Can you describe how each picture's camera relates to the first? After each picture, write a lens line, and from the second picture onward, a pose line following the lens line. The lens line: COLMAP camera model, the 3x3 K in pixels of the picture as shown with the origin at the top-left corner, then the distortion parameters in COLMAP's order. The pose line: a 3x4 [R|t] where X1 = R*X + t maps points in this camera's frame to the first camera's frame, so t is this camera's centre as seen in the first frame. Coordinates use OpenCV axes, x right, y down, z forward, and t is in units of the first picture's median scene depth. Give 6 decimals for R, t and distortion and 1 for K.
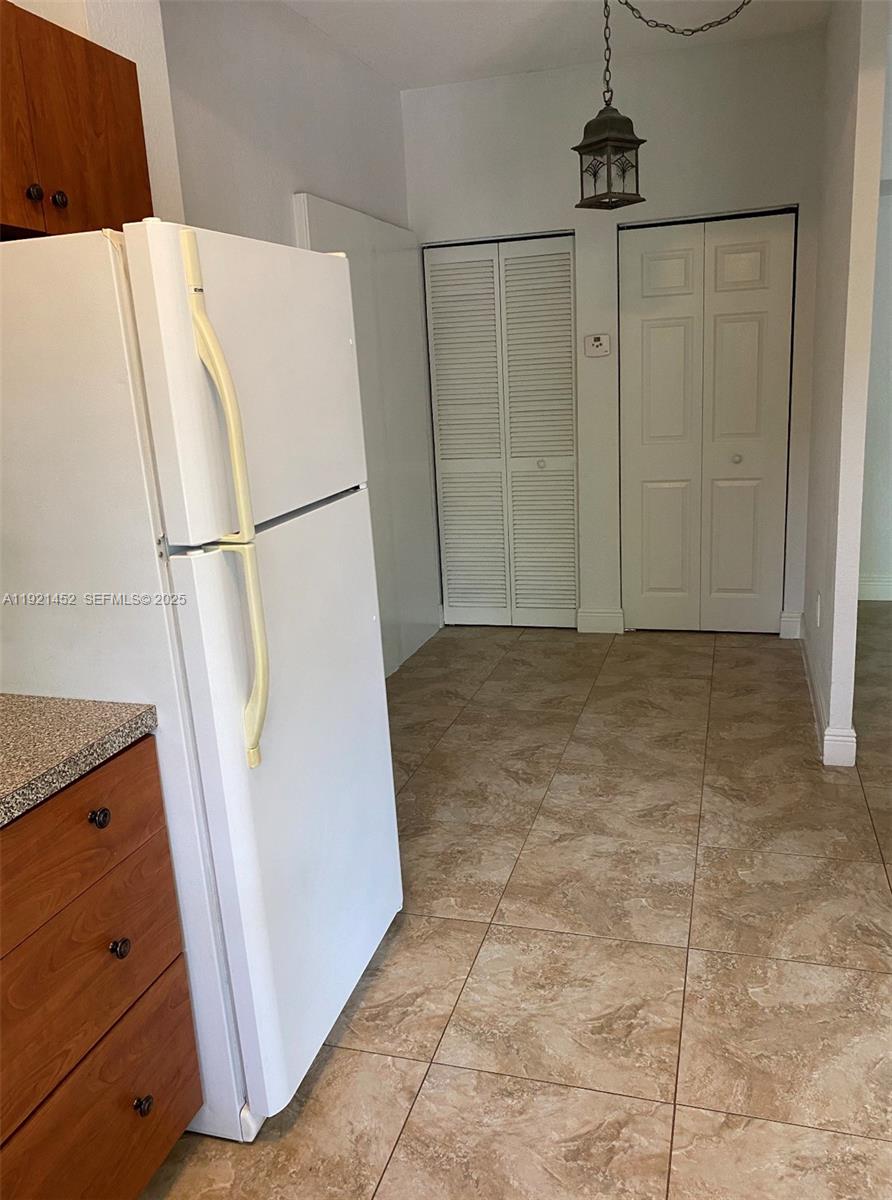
lens RADIAL K [[912.7, 0, 446.0], [0, 912.7, 600.0], [0, 0, 1]] dist [0.004451, 0.002385]
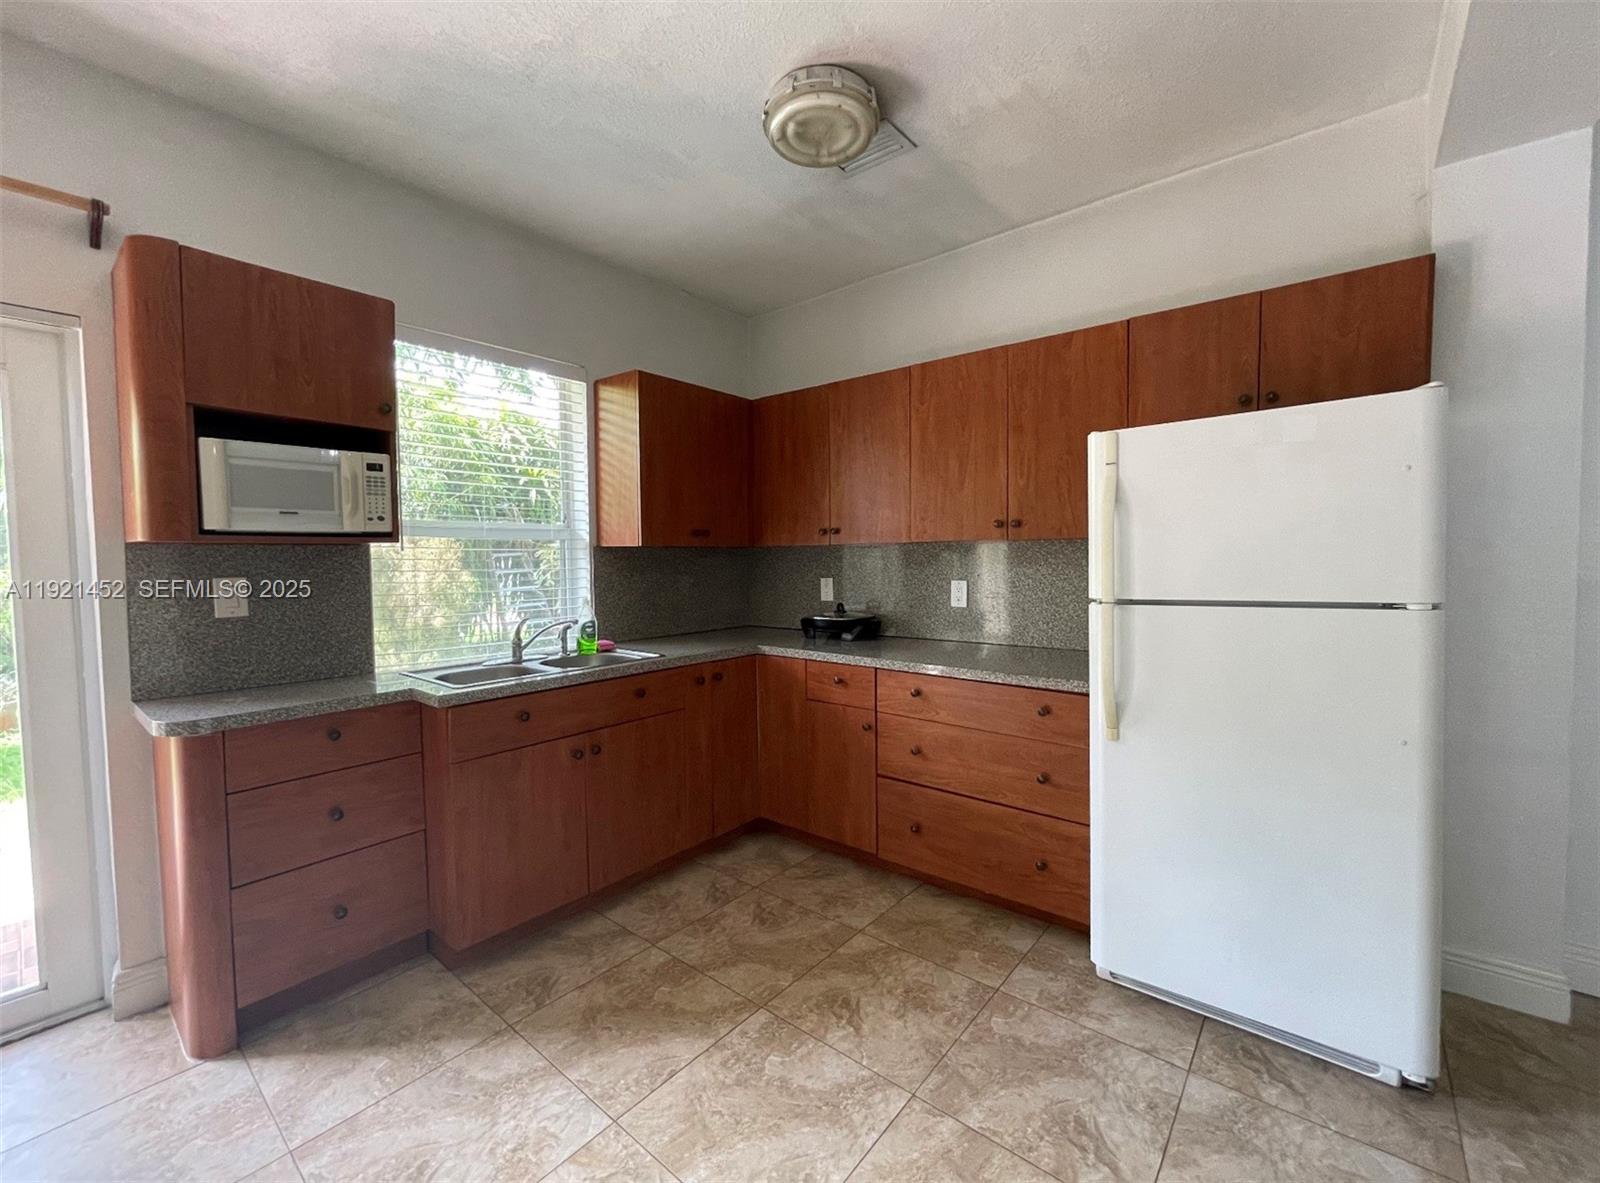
lens RADIAL K [[641.0, 0, 801.4], [0, 641.0, 589.1], [0, 0, 1]] dist [0.010451, -0.017054]
pose [[-0.378100, 0.108716, -0.919359, 0.924083], [-0.187795, 0.963426, 0.191161, -0.173551], [0.906517, 0.244929, -0.343855, 0.715532]]
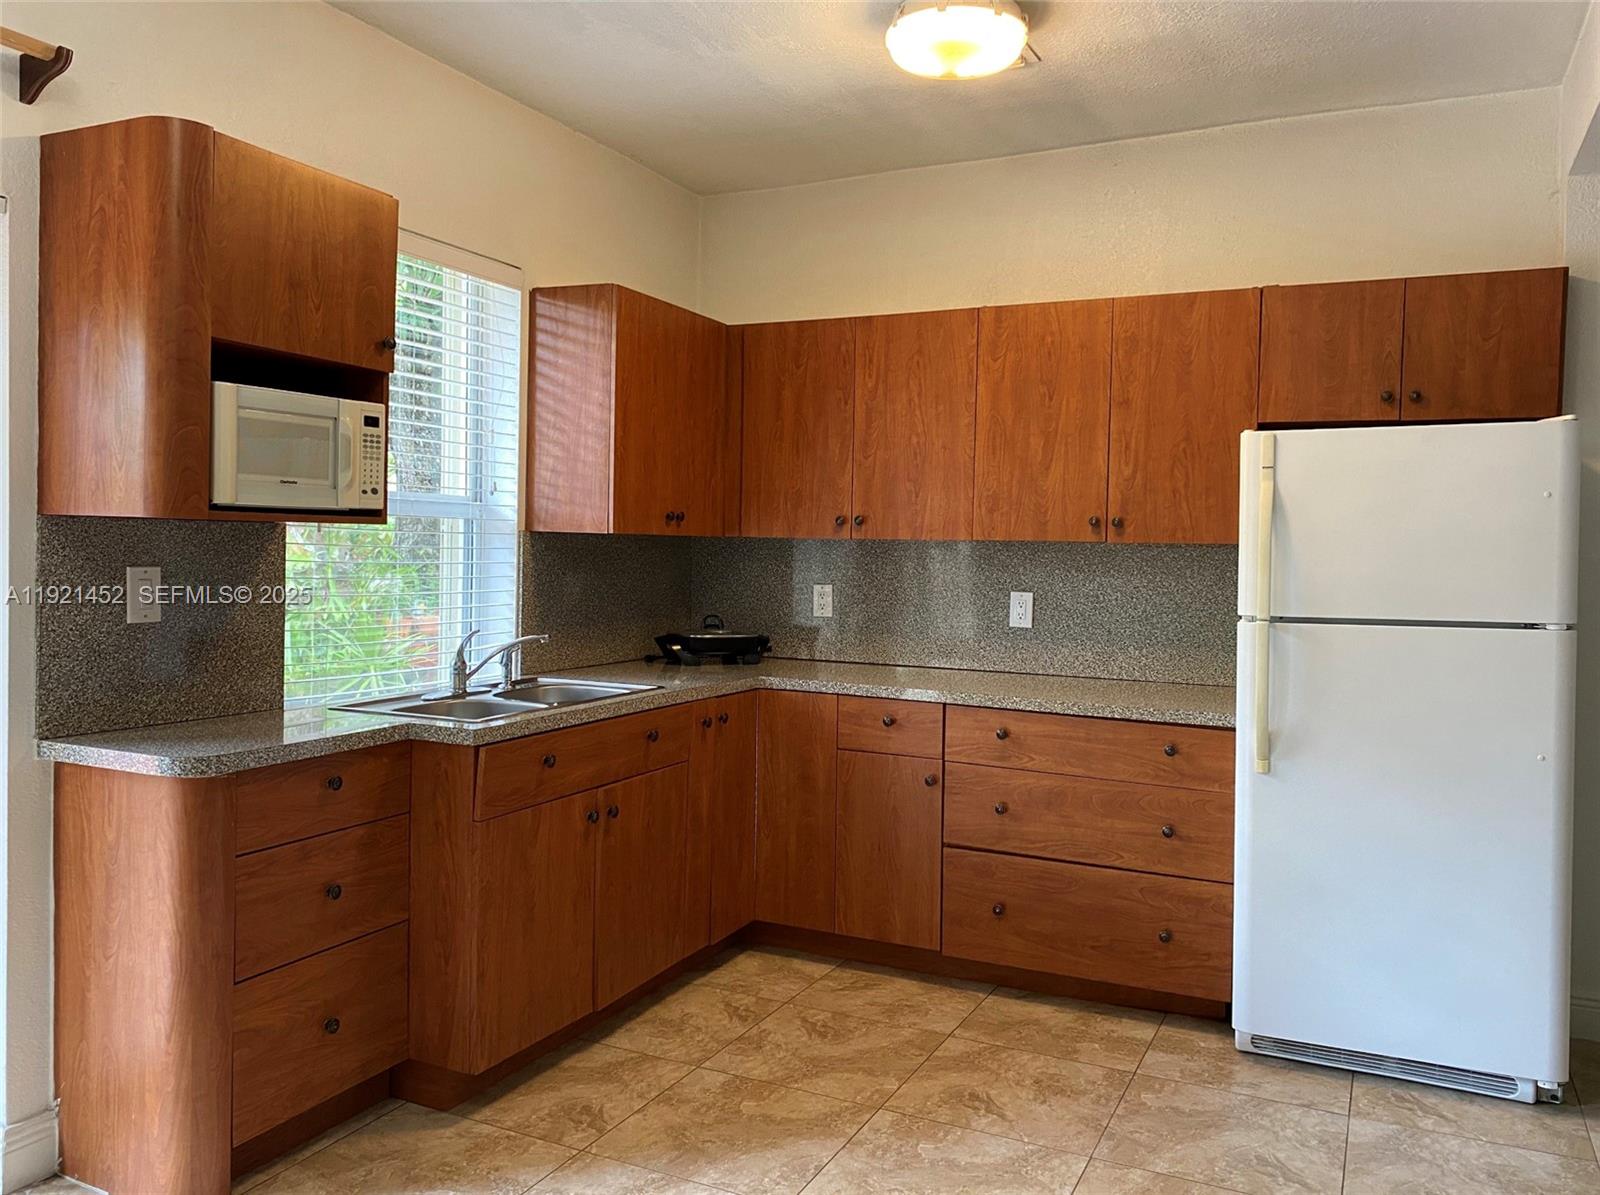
lens RADIAL K [[1182.5, 0, 798.8], [0, 1182.5, 580.1], [0, 0, 1]] dist [0.074712, -0.145781]
pose [[-0.159016, 0.084019, -0.983694, 1.571517], [-0.244942, 0.961863, 0.121750, -0.150704], [0.956408, 0.260309, -0.132372, 0.395144]]
